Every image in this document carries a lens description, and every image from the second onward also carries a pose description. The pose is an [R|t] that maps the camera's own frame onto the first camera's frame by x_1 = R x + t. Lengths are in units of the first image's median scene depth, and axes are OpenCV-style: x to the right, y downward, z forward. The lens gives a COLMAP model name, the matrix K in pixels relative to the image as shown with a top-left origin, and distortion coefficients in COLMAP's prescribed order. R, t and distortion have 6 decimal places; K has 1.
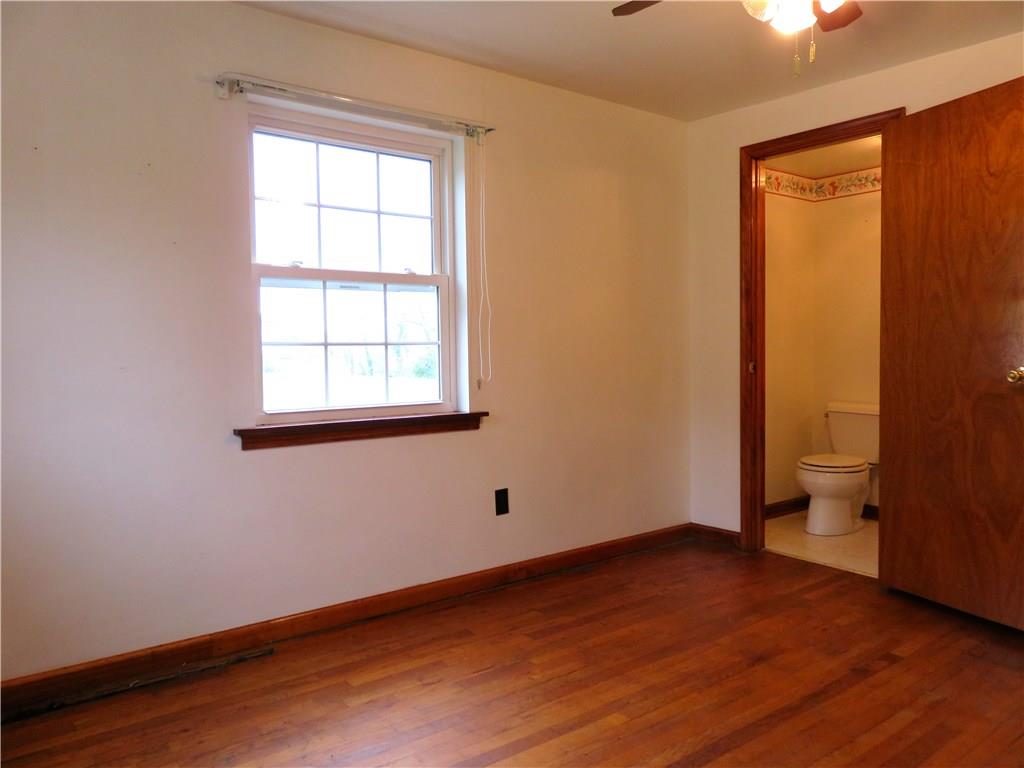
lens RADIAL K [[801.9, 0, 491.9], [0, 801.9, 384.3], [0, 0, 1]] dist [-0.009645, -0.002036]
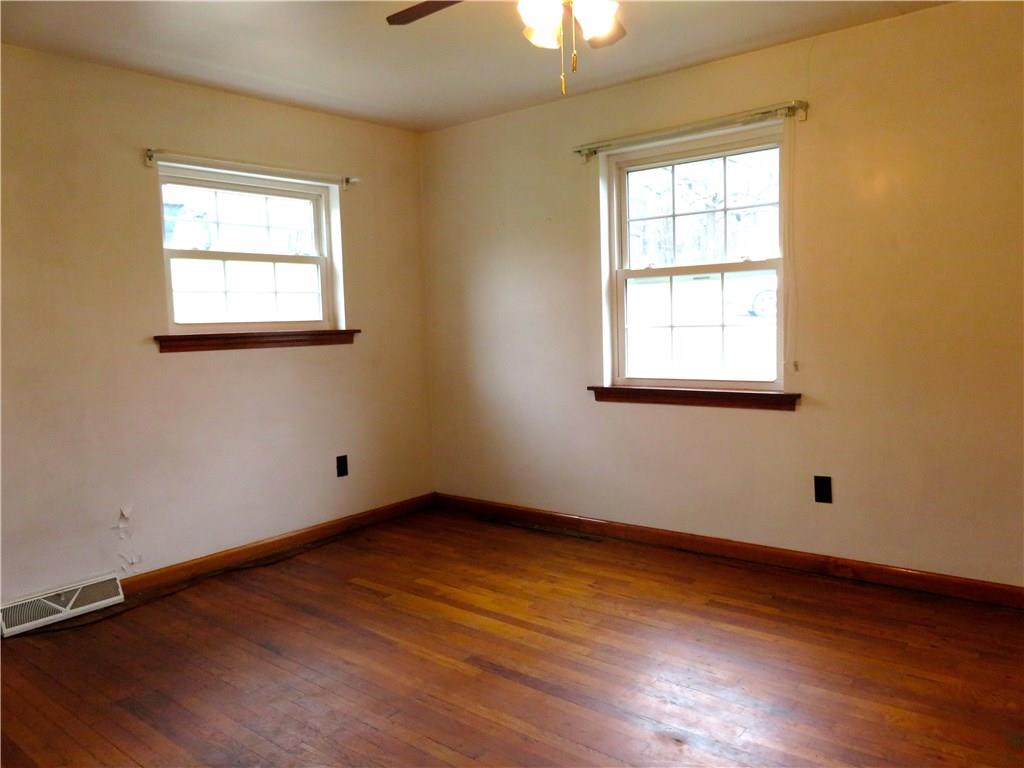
lens RADIAL K [[801.9, 0, 491.9], [0, 801.9, 384.3], [0, 0, 1]] dist [-0.009645, -0.002036]
pose [[0.170459, 0.088701, -0.981364, 0.962305], [-0.005004, 0.996005, 0.089155, -0.068881], [0.985352, -0.010286, 0.170222, 0.490842]]
